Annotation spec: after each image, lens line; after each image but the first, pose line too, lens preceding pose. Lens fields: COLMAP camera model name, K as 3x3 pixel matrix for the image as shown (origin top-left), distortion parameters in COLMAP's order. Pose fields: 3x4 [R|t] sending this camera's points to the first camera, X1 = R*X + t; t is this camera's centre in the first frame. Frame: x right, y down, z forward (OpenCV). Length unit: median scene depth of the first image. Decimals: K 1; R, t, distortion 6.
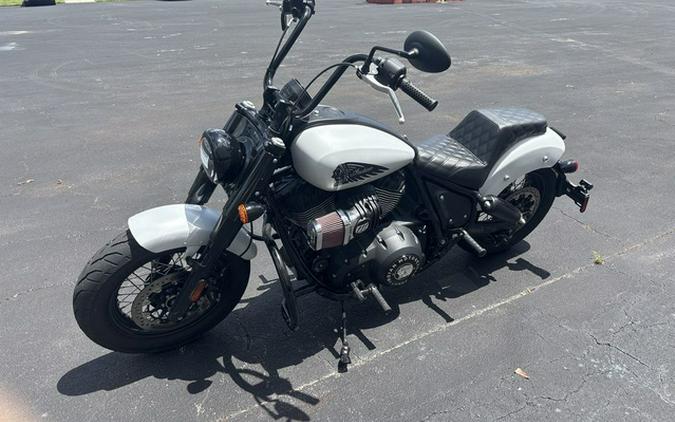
lens RADIAL K [[513.3, 0, 341.3], [0, 513.3, 176.8], [0, 0, 1]] dist [0.020194, -0.001987]
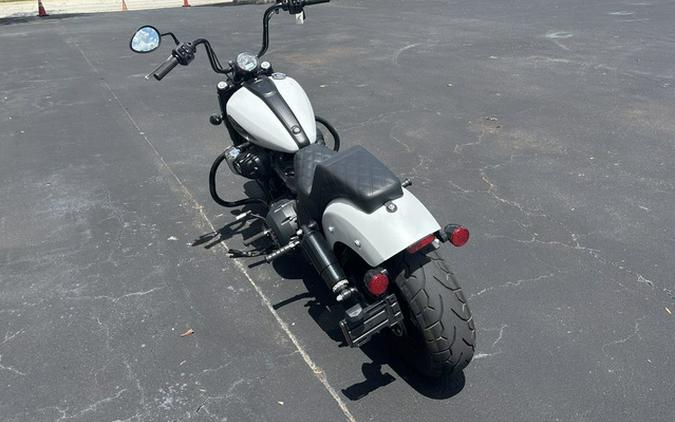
lens RADIAL K [[510.3, 0, 333.2], [0, 510.3, 171.6], [0, 0, 1]] dist [0.027833, -0.023624]
pose [[-0.009098, 0.395617, -0.918370, 1.140335], [-0.314916, 0.870542, 0.378133, -0.430509], [0.949076, 0.292650, 0.116666, 0.964379]]
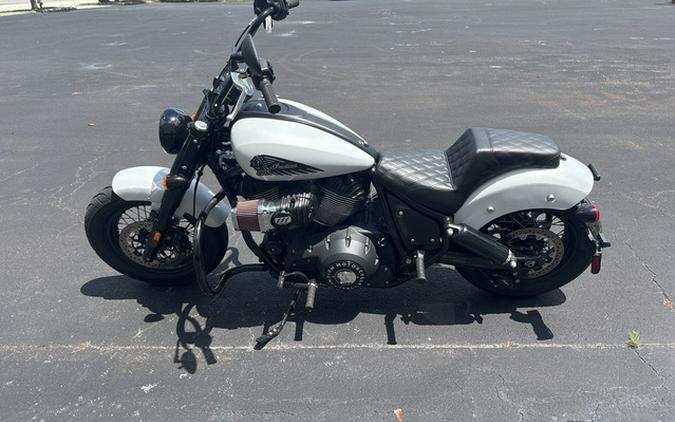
lens RADIAL K [[513.3, 0, 341.3], [0, 513.3, 176.8], [0, 0, 1]] dist [0.020194, -0.001987]
pose [[0.860885, 0.184470, -0.474182, 0.556453], [-0.181403, 0.981997, 0.052684, -0.057714], [0.475364, 0.040663, 0.878849, 0.117682]]
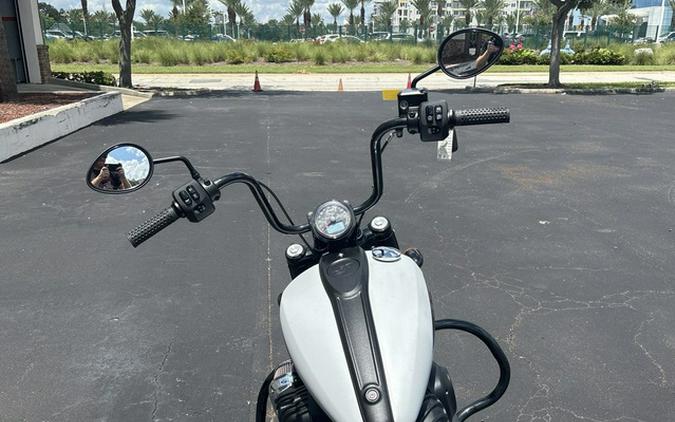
lens RADIAL K [[609.3, 0, 338.3], [0, 609.3, 249.3], [0, 0, 1]] dist [0.010709, 0.004089]
pose [[-0.398856, 0.306240, -0.864367, 0.598211], [-0.315730, 0.839097, 0.442978, -0.441887], [0.860946, 0.449592, -0.237990, 1.038673]]
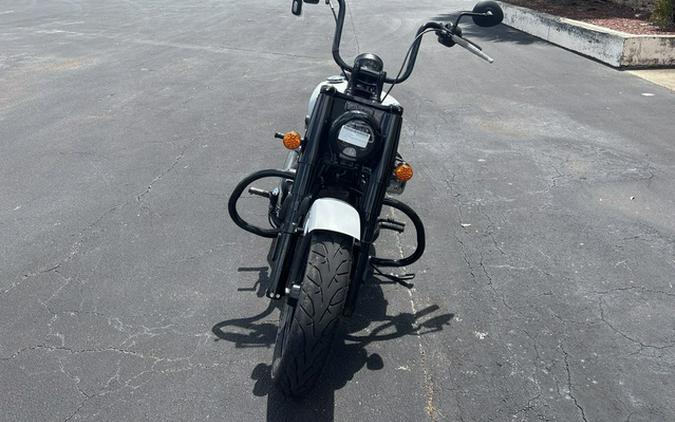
lens RADIAL K [[514.9, 0, 329.9], [0, 514.9, 173.1], [0, 0, 1]] dist [0.028860, -0.011175]
pose [[0.506896, -0.316442, 0.801824, -0.928104], [0.308926, 0.935083, 0.173737, -0.138437], [-0.804749, 0.159638, 0.571747, 0.380706]]
